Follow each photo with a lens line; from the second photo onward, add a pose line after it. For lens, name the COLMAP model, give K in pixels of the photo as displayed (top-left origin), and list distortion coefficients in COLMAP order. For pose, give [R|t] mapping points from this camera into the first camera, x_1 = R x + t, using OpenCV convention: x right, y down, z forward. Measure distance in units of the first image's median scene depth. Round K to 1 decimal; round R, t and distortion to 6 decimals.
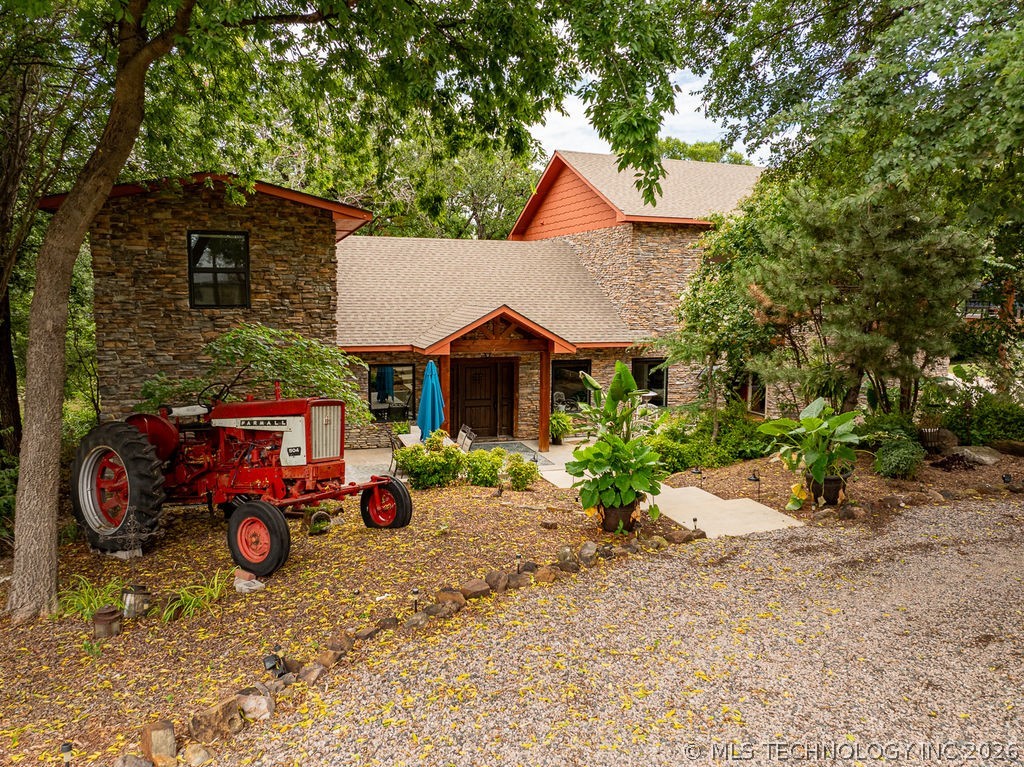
lens RADIAL K [[720.3, 0, 514.9], [0, 720.3, 379.8], [0, 0, 1]] dist [-0.038946, -0.000782]
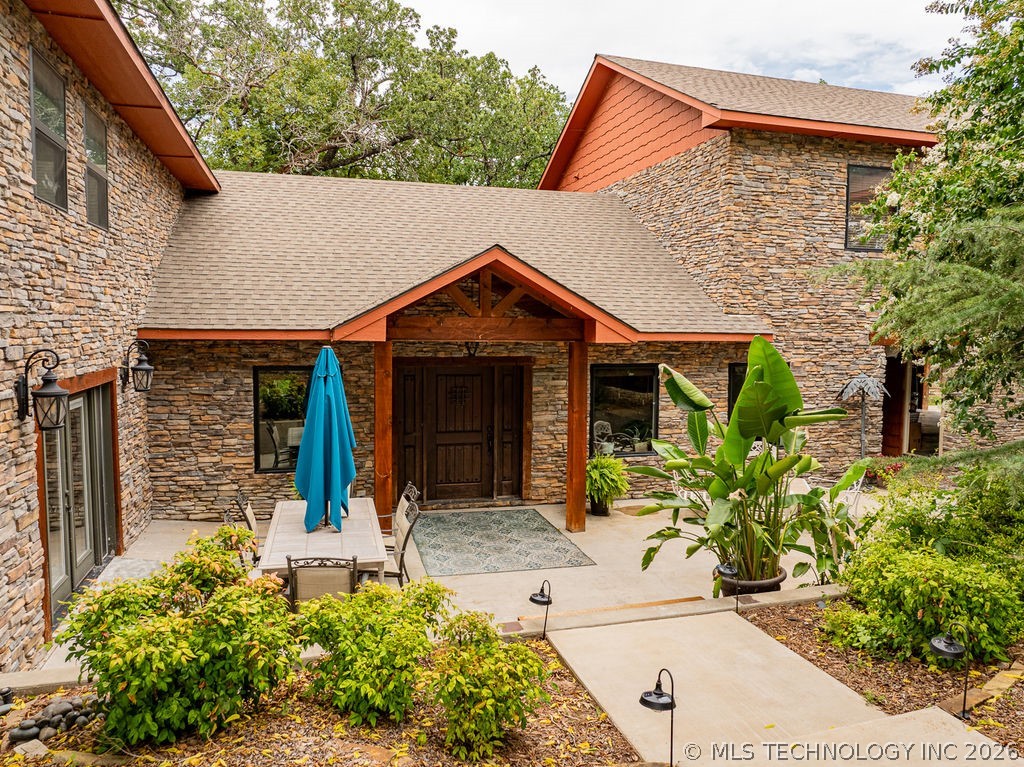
lens RADIAL K [[720.3, 0, 514.9], [0, 720.3, 379.8], [0, 0, 1]] dist [-0.038946, -0.000782]
pose [[0.998499, 0.003683, -0.054651, 0.022672], [-0.006191, 0.998932, -0.045791, 0.011807], [0.054424, 0.046061, 0.997455, 0.430379]]
